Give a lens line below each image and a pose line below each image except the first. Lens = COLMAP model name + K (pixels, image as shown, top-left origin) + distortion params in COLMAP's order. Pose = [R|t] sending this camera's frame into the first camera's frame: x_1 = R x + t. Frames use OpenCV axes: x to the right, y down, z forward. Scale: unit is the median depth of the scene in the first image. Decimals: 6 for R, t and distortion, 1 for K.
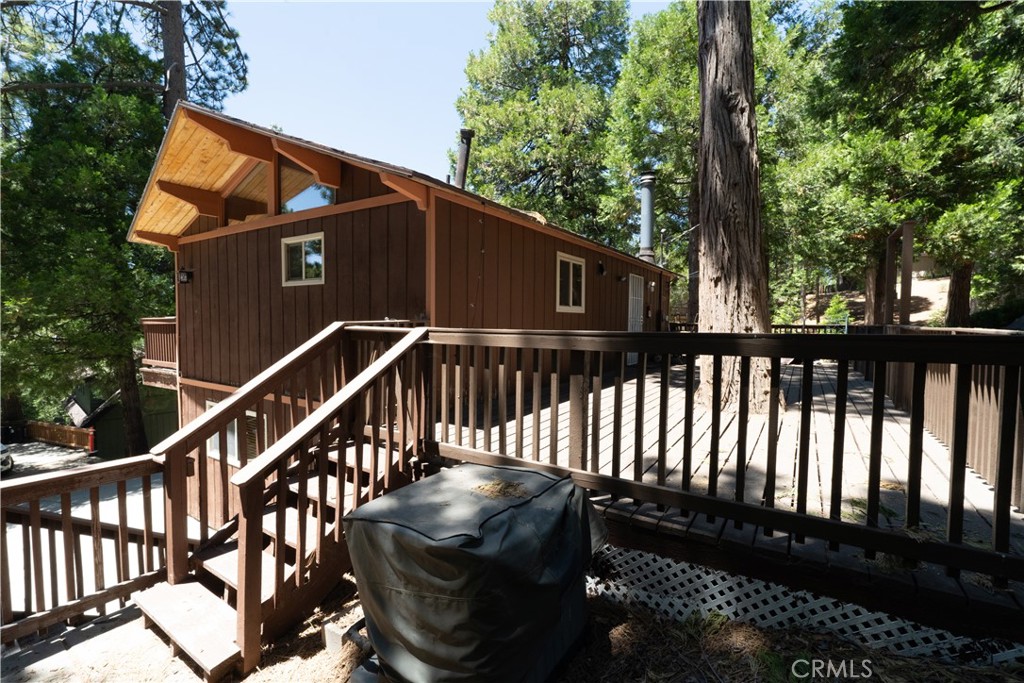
lens RADIAL K [[450.4, 0, 512.0], [0, 450.4, 341.5], [0, 0, 1]] dist [-0.008427, 0.001181]
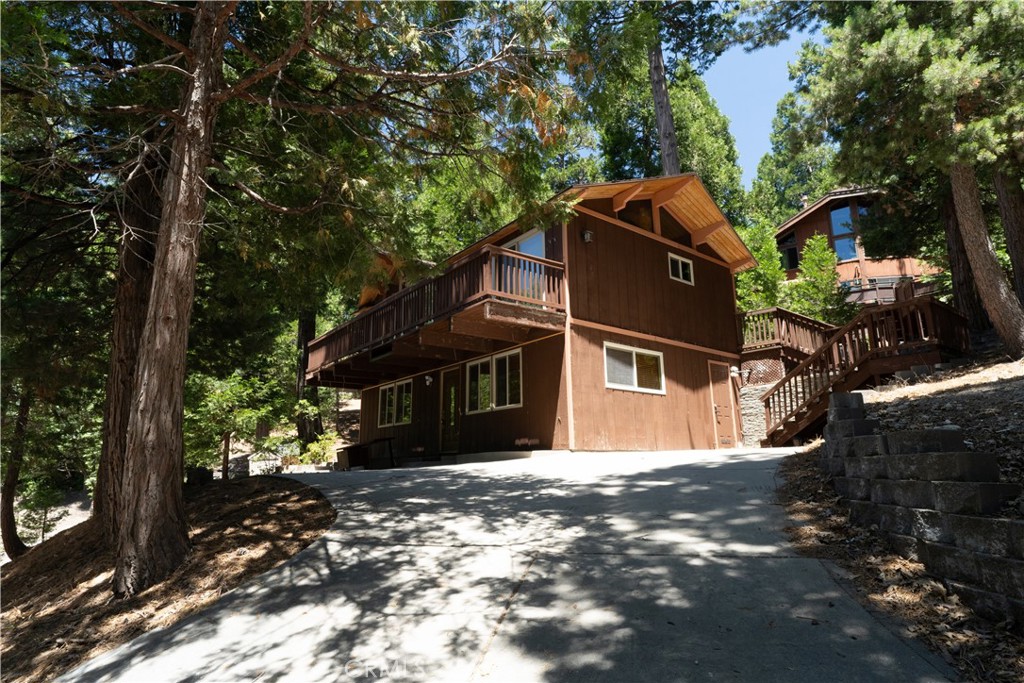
lens RADIAL K [[551.2, 0, 513.6], [0, 551.2, 340.0], [0, 0, 1]] dist [-0.003486, 0.000333]
pose [[0.327909, 0.206879, 0.921779, -2.303001], [0.061318, 0.969009, -0.239292, 0.508569], [-0.942717, 0.134988, 0.305062, 0.847923]]
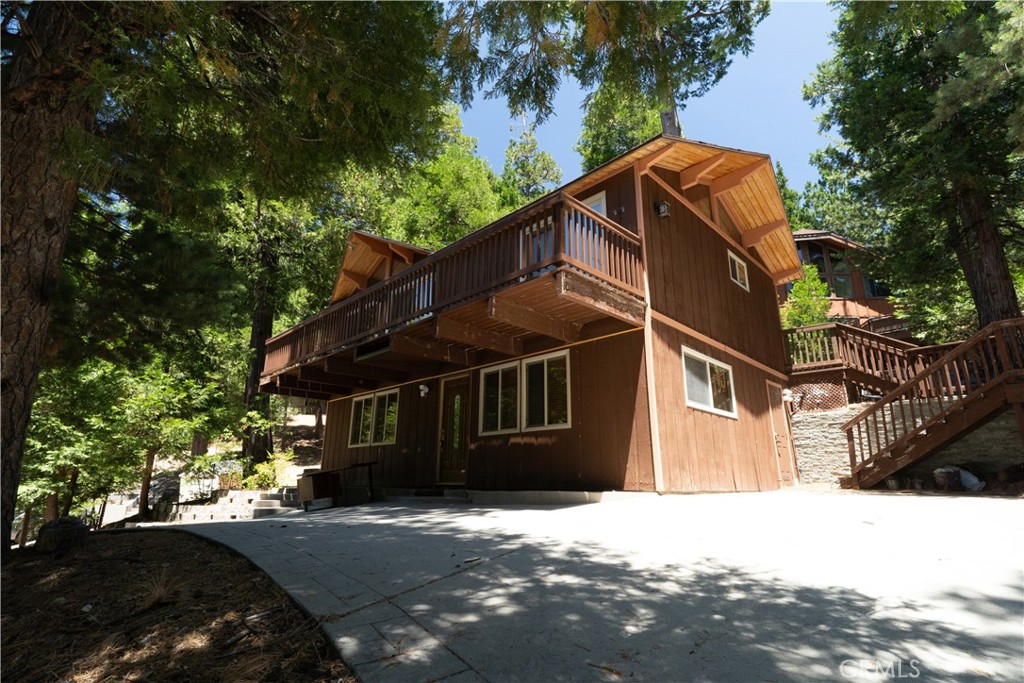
lens RADIAL K [[497.5, 0, 512.0], [0, 497.5, 341.5], [0, 0, 1]] dist [0.000183, 0.000081]
pose [[0.203802, 0.270137, 0.941005, -1.857233], [0.043430, 0.957737, -0.284346, 0.434713], [-0.978048, 0.098819, 0.183457, 1.254057]]
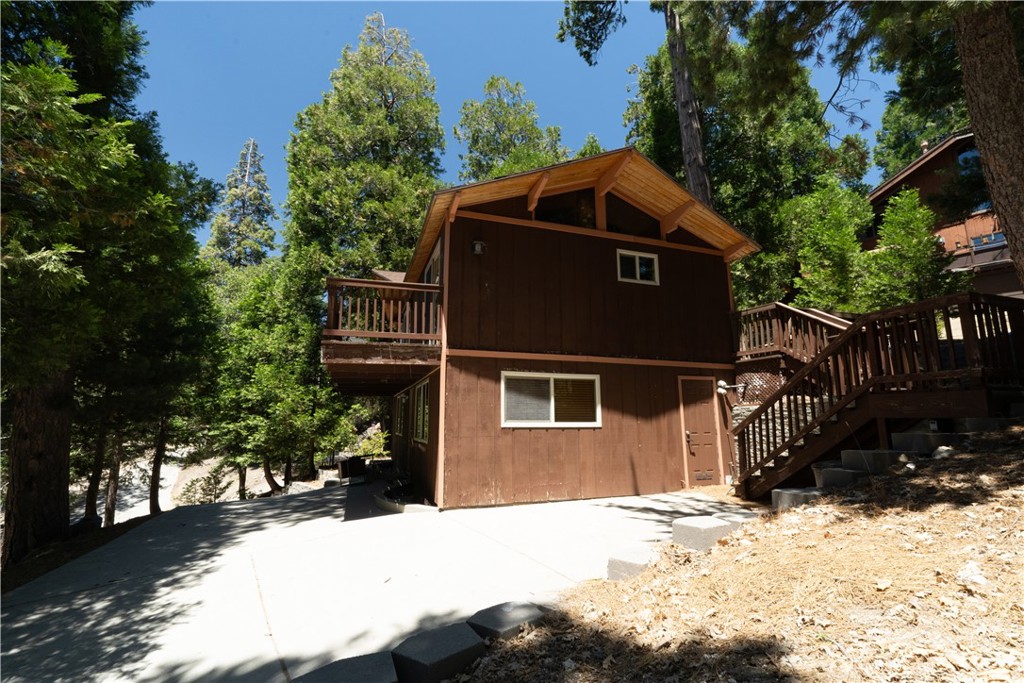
lens RADIAL K [[450.4, 0, 512.0], [0, 450.4, 341.5], [0, 0, 1]] dist [-0.008427, 0.001181]
pose [[0.614548, 0.131790, 0.777793, -1.592606], [0.047570, 0.977962, -0.203293, 0.299321], [-0.787444, 0.161933, 0.594735, 0.402433]]
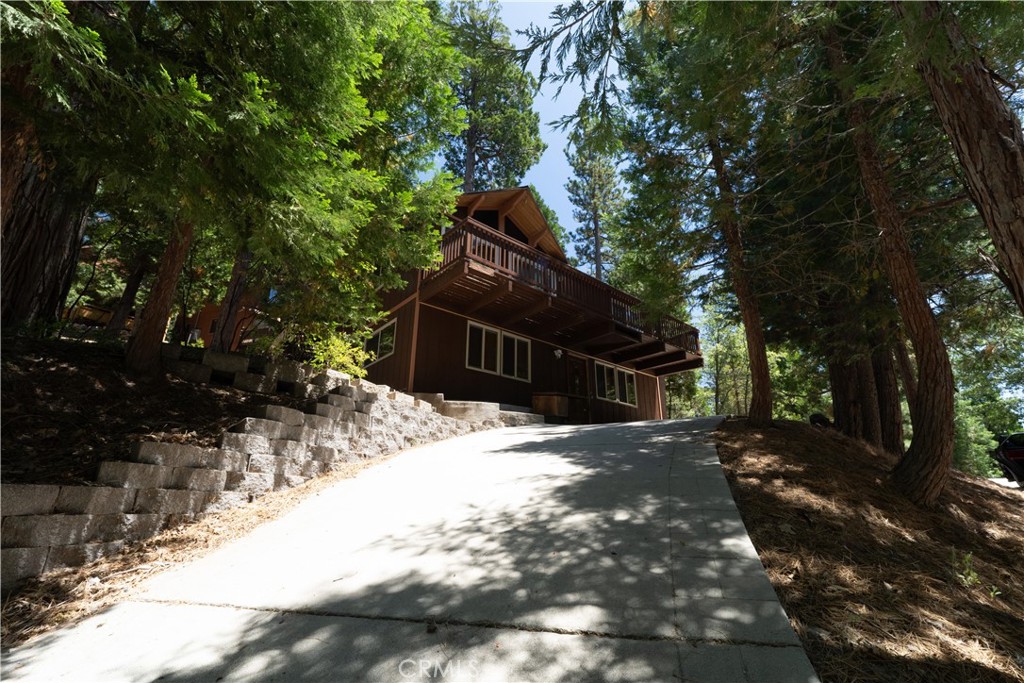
lens RADIAL K [[450.4, 0, 512.0], [0, 450.4, 341.5], [0, 0, 1]] dist [-0.008427, 0.001181]
pose [[-0.959017, 0.085697, 0.270078, -1.171272], [0.002894, 0.956080, -0.293092, 0.669120], [-0.283334, -0.280299, -0.917145, 3.007977]]
